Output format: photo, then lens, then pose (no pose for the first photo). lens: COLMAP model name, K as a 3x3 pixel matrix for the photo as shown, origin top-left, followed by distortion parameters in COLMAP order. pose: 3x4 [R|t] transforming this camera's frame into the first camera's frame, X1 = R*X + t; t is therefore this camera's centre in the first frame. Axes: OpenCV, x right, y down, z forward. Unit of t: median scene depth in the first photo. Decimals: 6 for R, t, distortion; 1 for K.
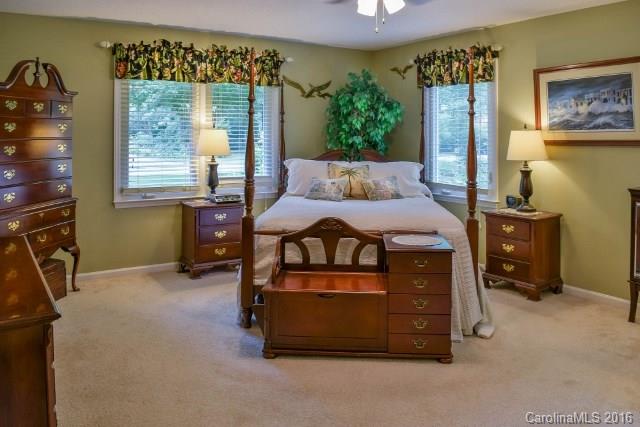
lens RADIAL K [[507.5, 0, 320.0], [0, 507.5, 213.5], [0, 0, 1]] dist [-0.096208, 0.009371]
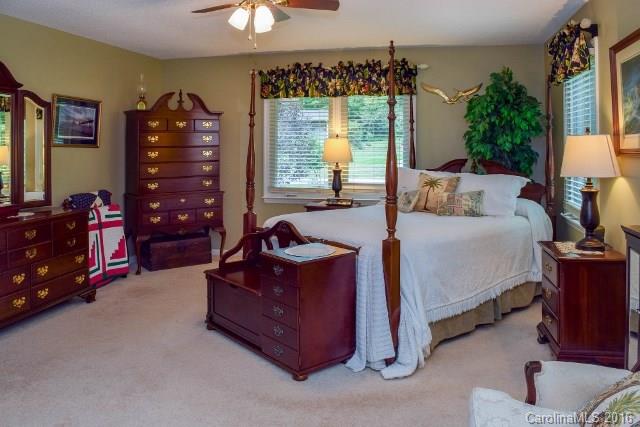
lens RADIAL K [[507.5, 0, 320.0], [0, 507.5, 213.5], [0, 0, 1]] dist [-0.096208, 0.009371]
pose [[0.697548, 0.090156, -0.710844, 0.582864], [-0.100872, 0.994529, 0.027151, -0.031421], [0.709403, 0.052765, 0.702826, 0.211847]]
